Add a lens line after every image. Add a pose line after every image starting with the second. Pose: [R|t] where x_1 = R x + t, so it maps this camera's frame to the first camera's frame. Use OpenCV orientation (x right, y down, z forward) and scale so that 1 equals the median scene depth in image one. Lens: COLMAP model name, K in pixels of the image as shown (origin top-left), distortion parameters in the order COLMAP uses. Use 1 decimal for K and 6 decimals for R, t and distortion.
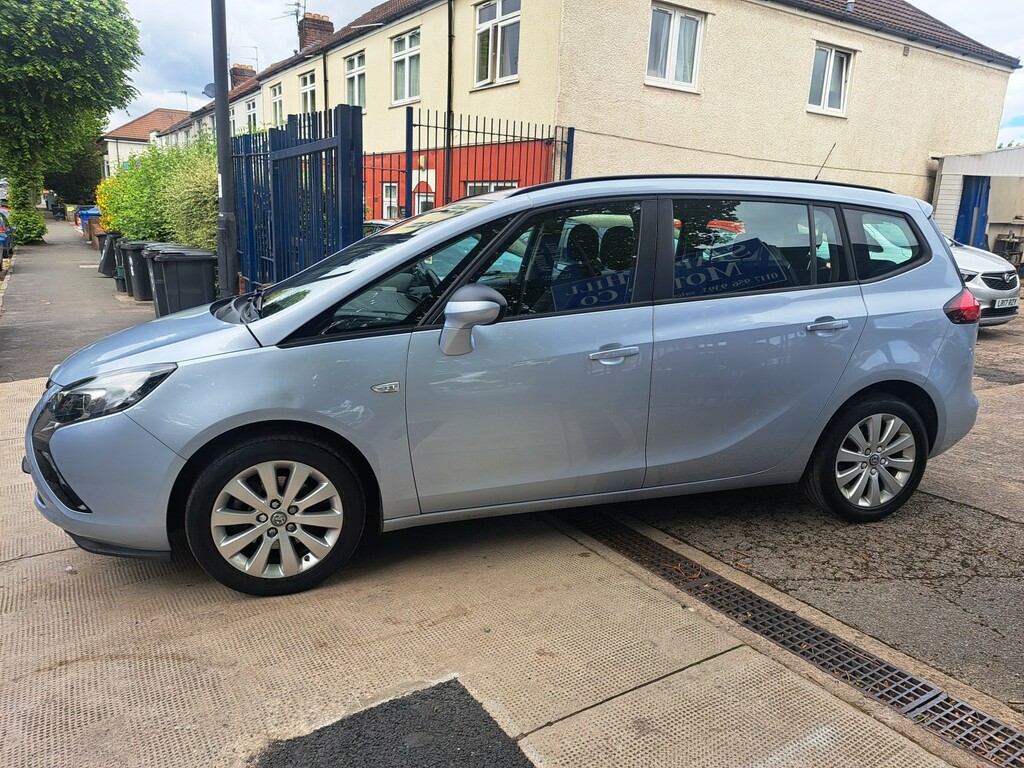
lens RADIAL K [[771.0, 0, 508.1], [0, 771.0, 391.7], [0, 0, 1]] dist [0.019860, -0.022709]
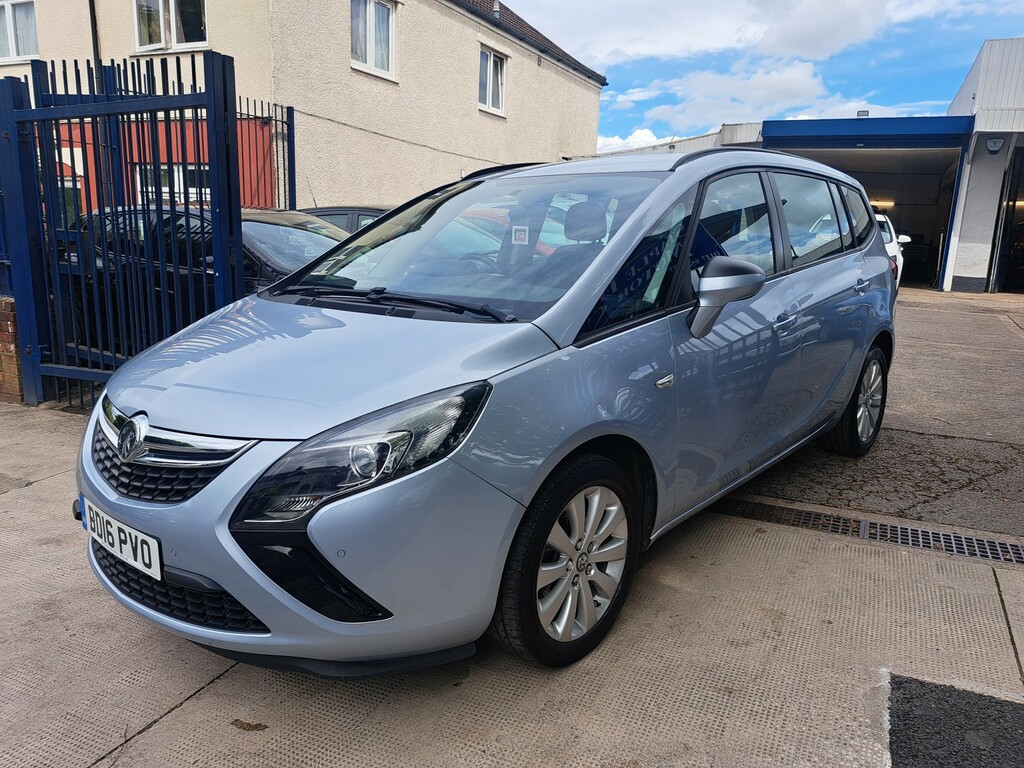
lens RADIAL K [[771.0, 0, 508.4], [0, 771.0, 380.0], [0, 0, 1]] dist [0.019860, -0.022709]
pose [[0.836280, -0.118643, 0.535312, -0.228099], [0.123947, 0.991943, 0.026215, -0.015632], [-0.534109, 0.044427, 0.844247, 0.109760]]
